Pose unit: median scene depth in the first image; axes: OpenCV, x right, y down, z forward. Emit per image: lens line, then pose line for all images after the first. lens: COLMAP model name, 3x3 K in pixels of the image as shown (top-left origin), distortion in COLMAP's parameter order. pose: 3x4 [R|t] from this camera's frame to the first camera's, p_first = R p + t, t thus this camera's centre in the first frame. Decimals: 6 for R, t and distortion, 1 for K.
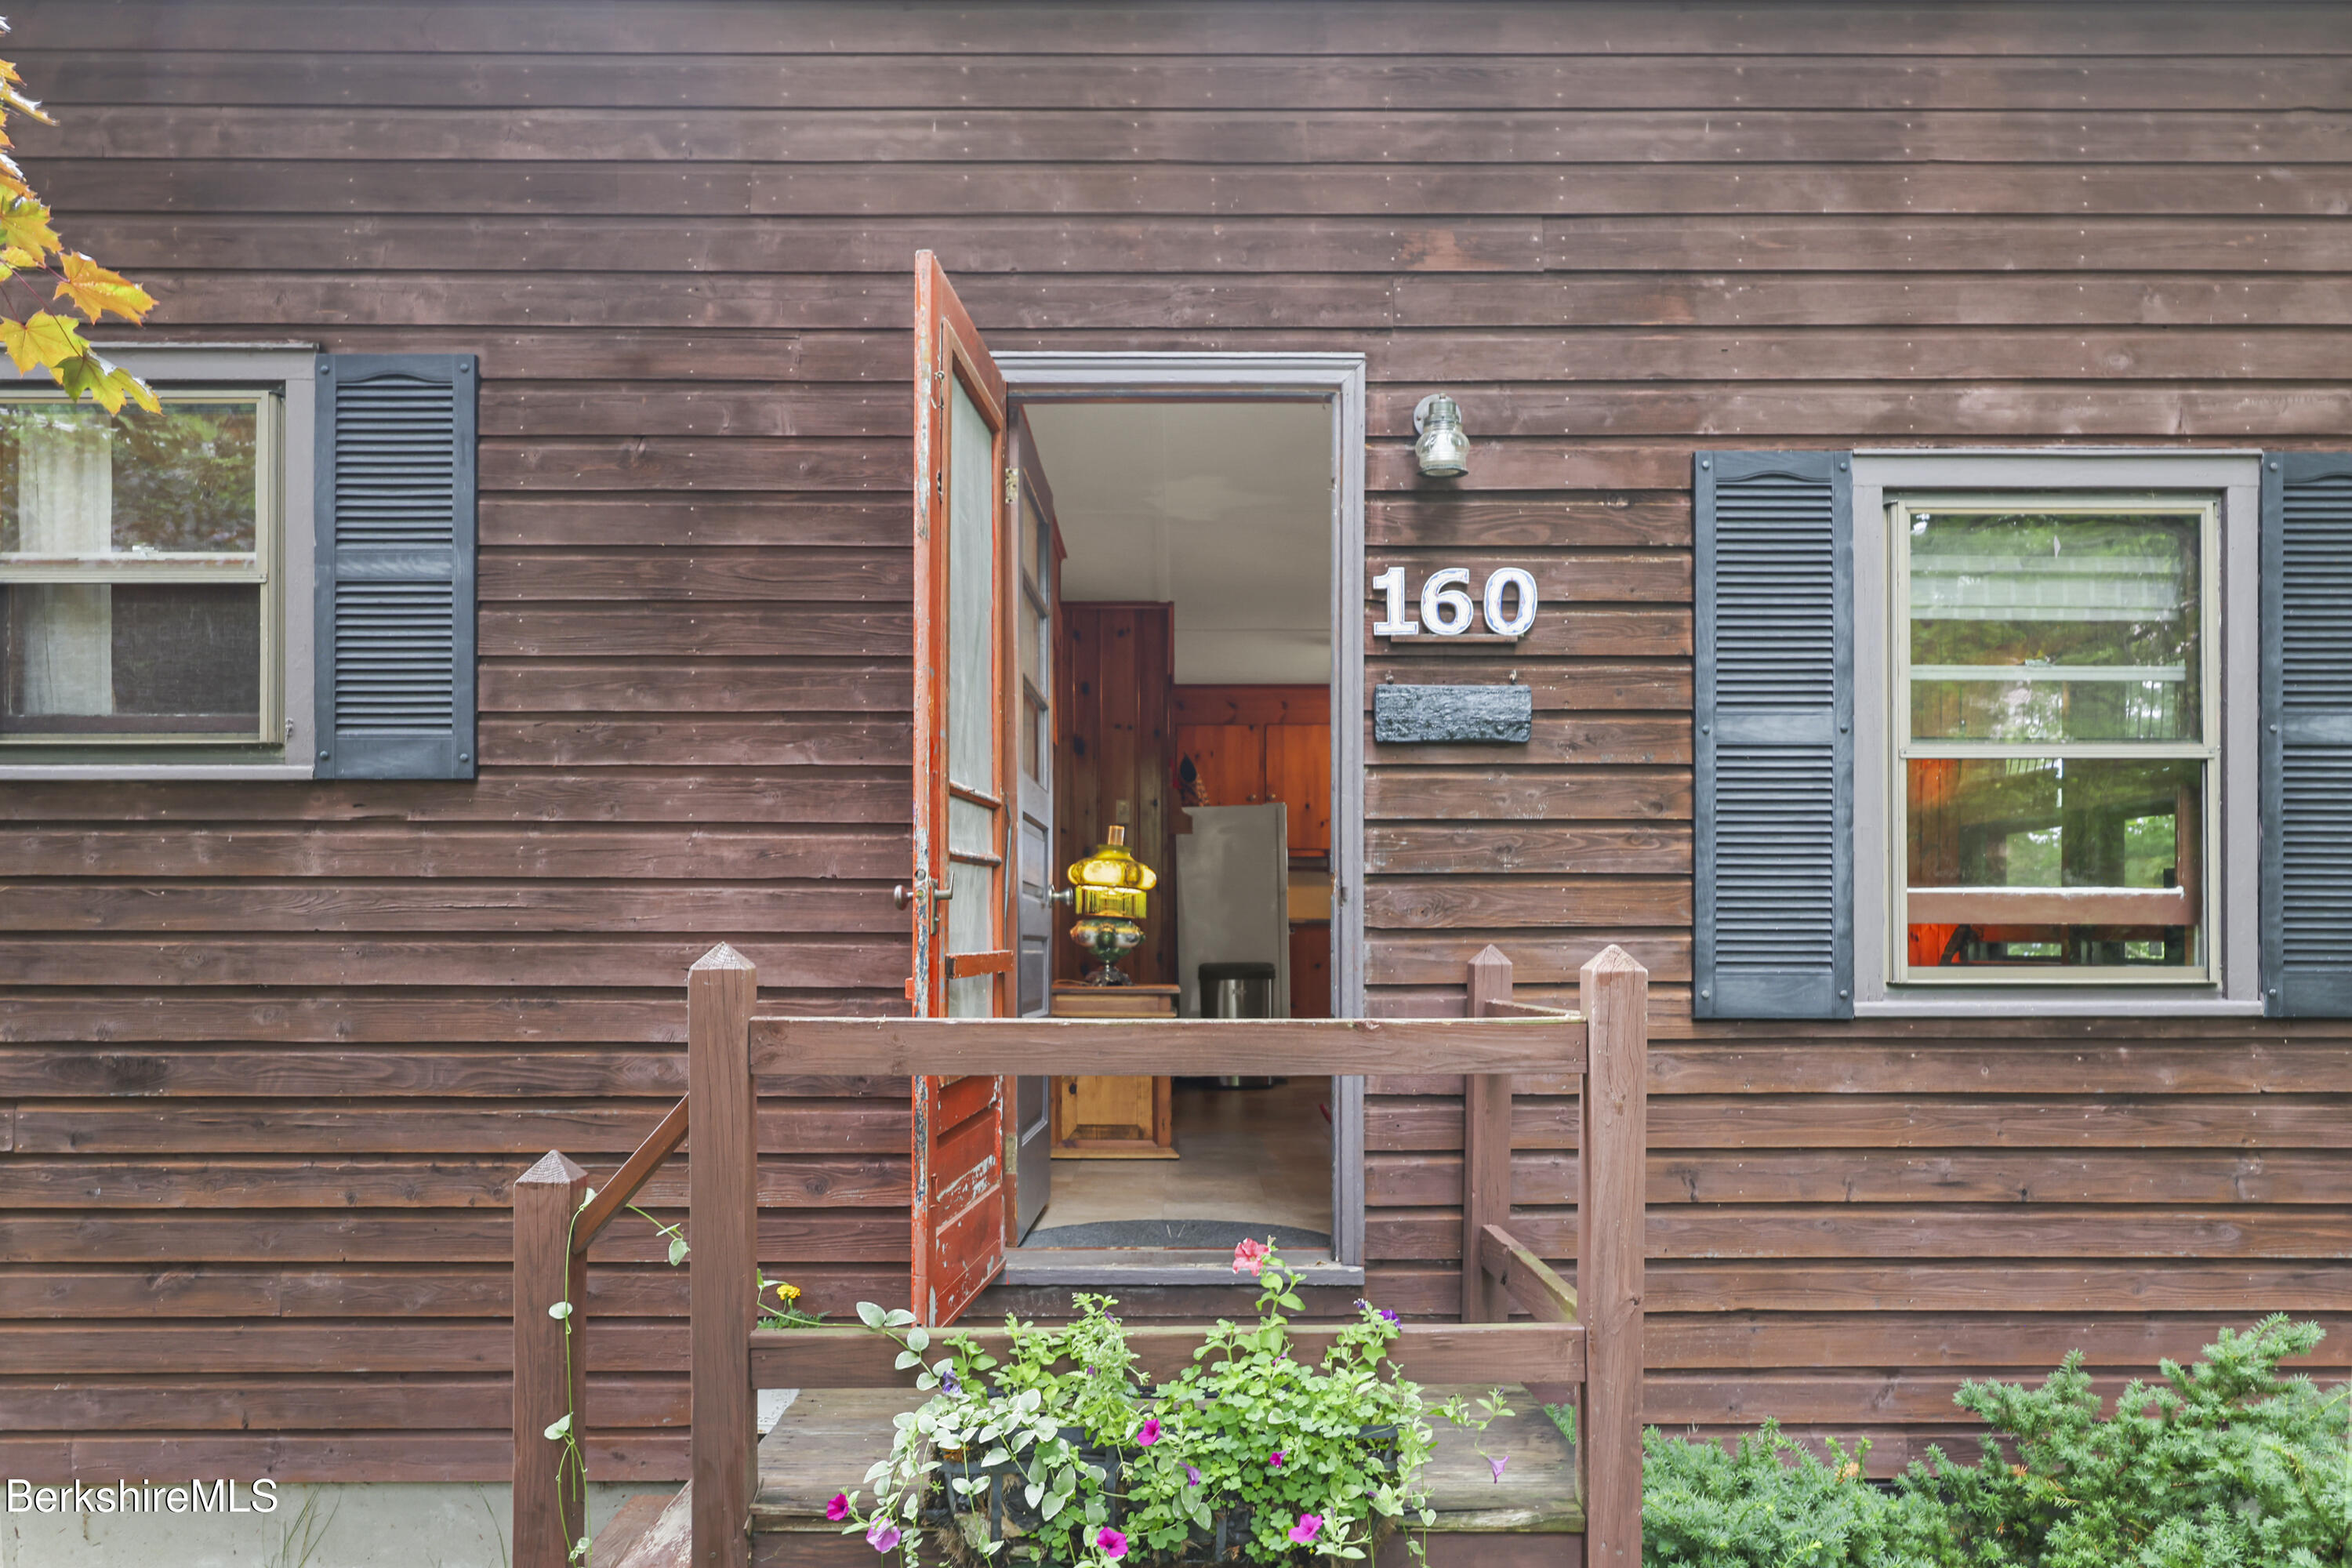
lens RADIAL K [[1713.3, 0, 1175.3], [0, 1713.3, 934.8], [0, 0, 1]] dist [0.000374, 0.001570]
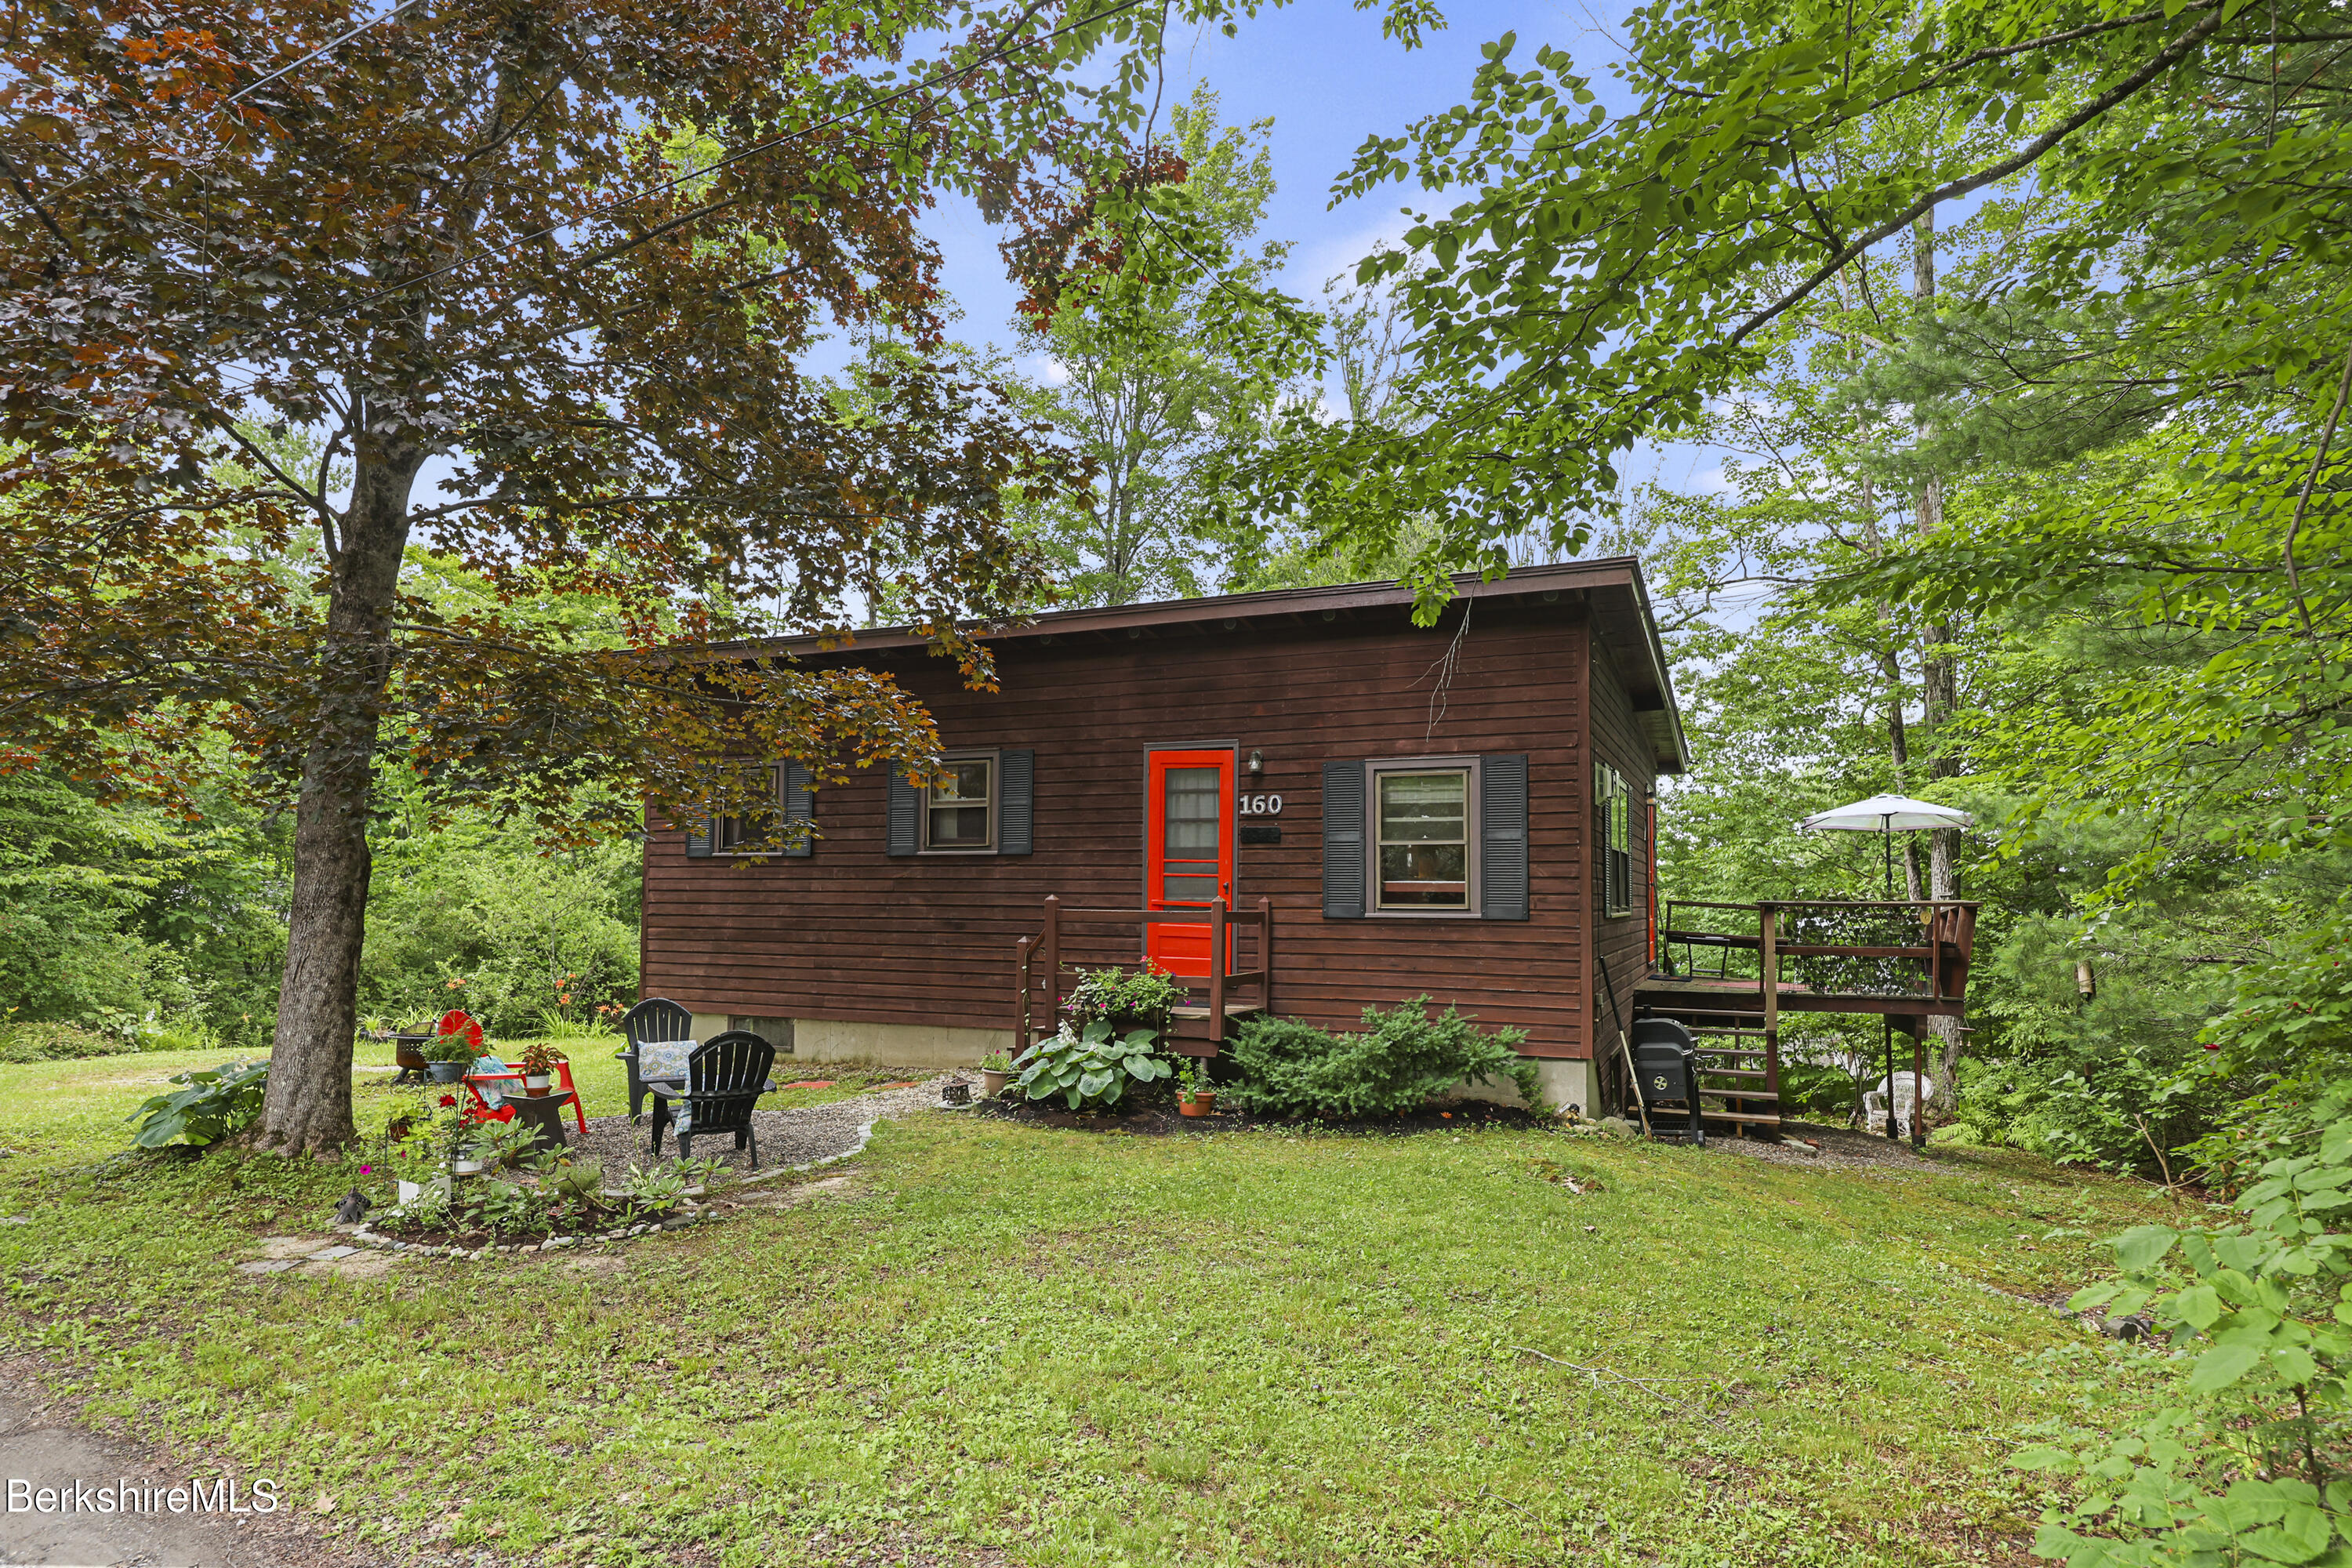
lens RADIAL K [[1307.2, 0, 1192.5], [0, 1307.2, 826.8], [0, 0, 1]] dist [0.009017, 0.003186]
pose [[0.915465, -0.014315, -0.402143, 1.163343], [-0.005870, 0.998786, -0.048916, -0.005980], [0.402355, 0.047141, 0.914269, -1.647307]]
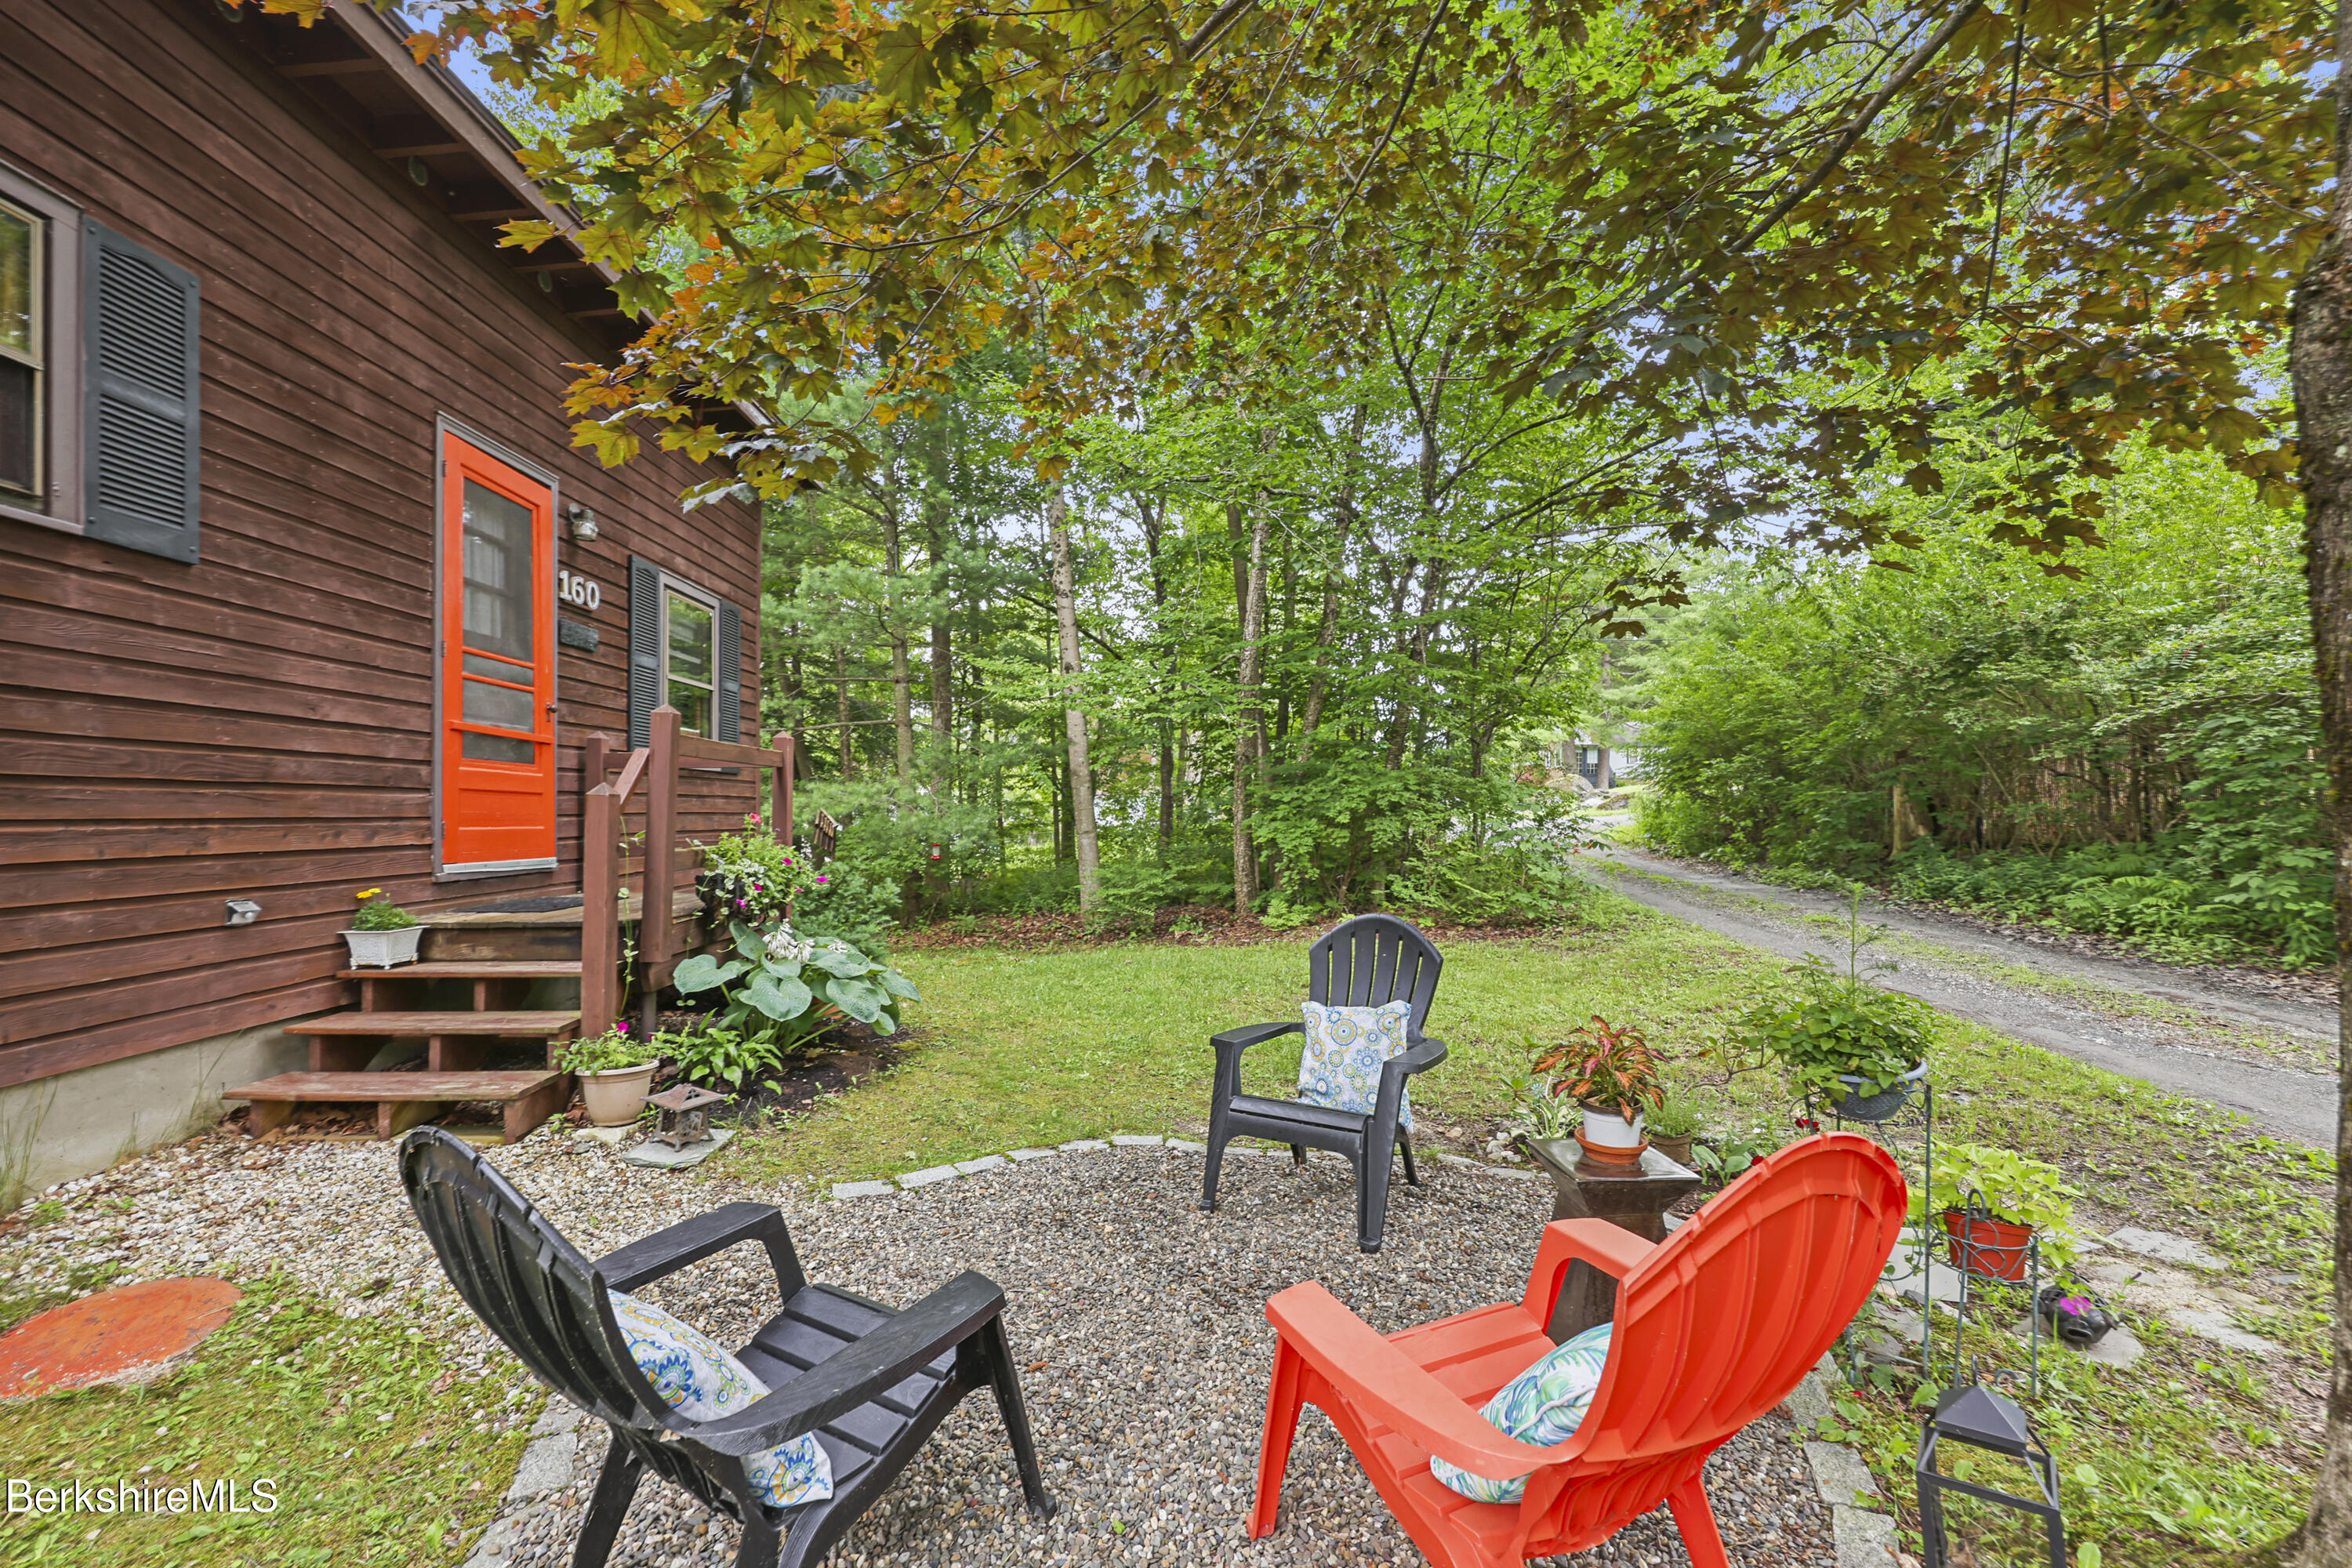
lens RADIAL K [[1009.2, 0, 1174.8], [0, 1009.2, 804.8], [0, 0, 1]] dist [0.005387, -0.000044]
pose [[-0.016386, 0.006127, 0.999847, -1.291824], [-0.001654, 0.999980, -0.006155, 0.119549], [-0.999864, -0.001755, -0.016376, 0.169369]]
